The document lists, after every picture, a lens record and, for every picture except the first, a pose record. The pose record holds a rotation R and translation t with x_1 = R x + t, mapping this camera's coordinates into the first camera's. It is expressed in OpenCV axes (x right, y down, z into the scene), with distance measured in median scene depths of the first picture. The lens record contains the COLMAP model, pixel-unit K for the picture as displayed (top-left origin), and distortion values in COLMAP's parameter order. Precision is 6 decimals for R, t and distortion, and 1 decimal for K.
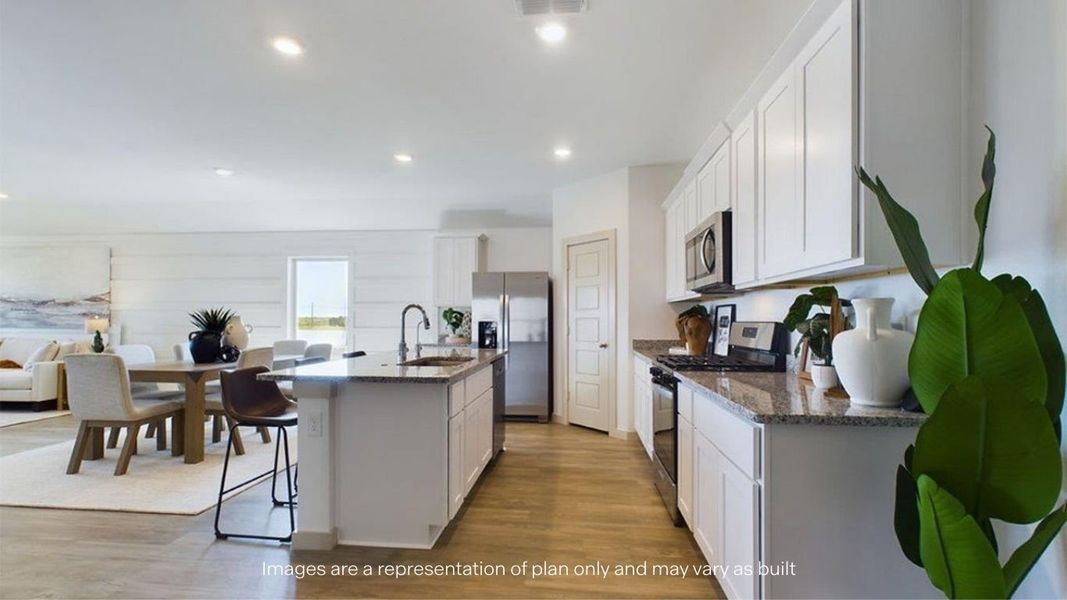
lens RADIAL K [[469.3, 0, 532.0], [0, 469.3, 310.8], [0, 0, 1]] dist [0.000291, -0.000040]
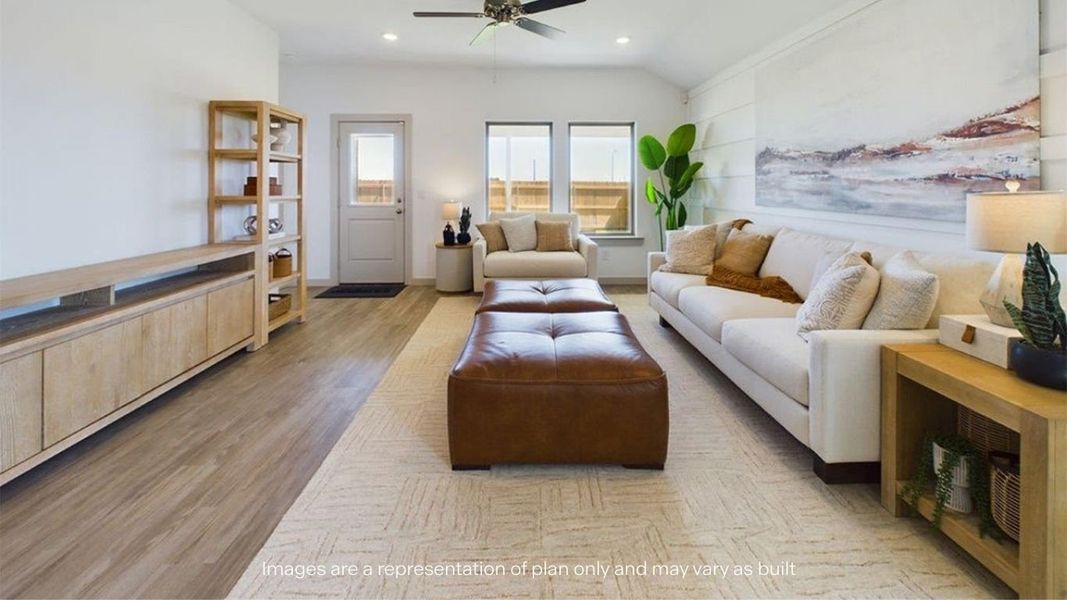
lens RADIAL K [[431.1, 0, 530.6], [0, 431.1, 183.9], [0, 0, 1]] dist [0.002334, -0.000164]
pose [[0.118575, -0.013325, -0.992856, -0.680774], [0.012367, 0.999852, -0.011942, 0.011268], [0.992868, -0.010862, 0.118722, 0.668240]]
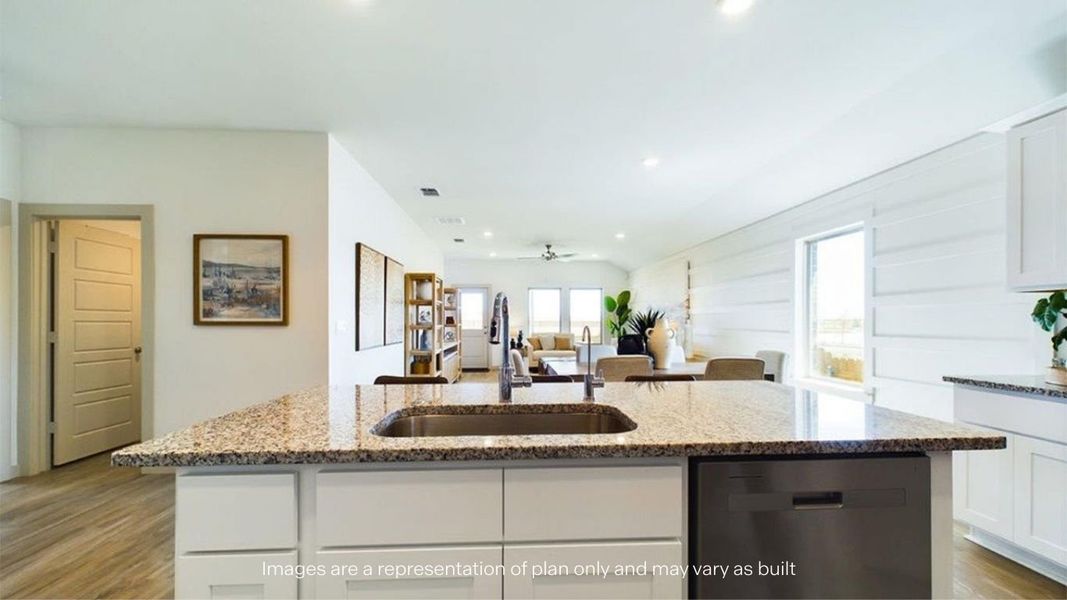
lens RADIAL K [[431.1, 0, 534.3], [0, 431.1, 321.1], [0, 0, 1]] dist [0.002334, -0.000164]
pose [[0.153582, -0.002490, -0.988133, 0.099743], [0.013743, 0.999905, -0.000384, 0.009776], [0.988040, -0.013521, 0.153601, 0.456975]]
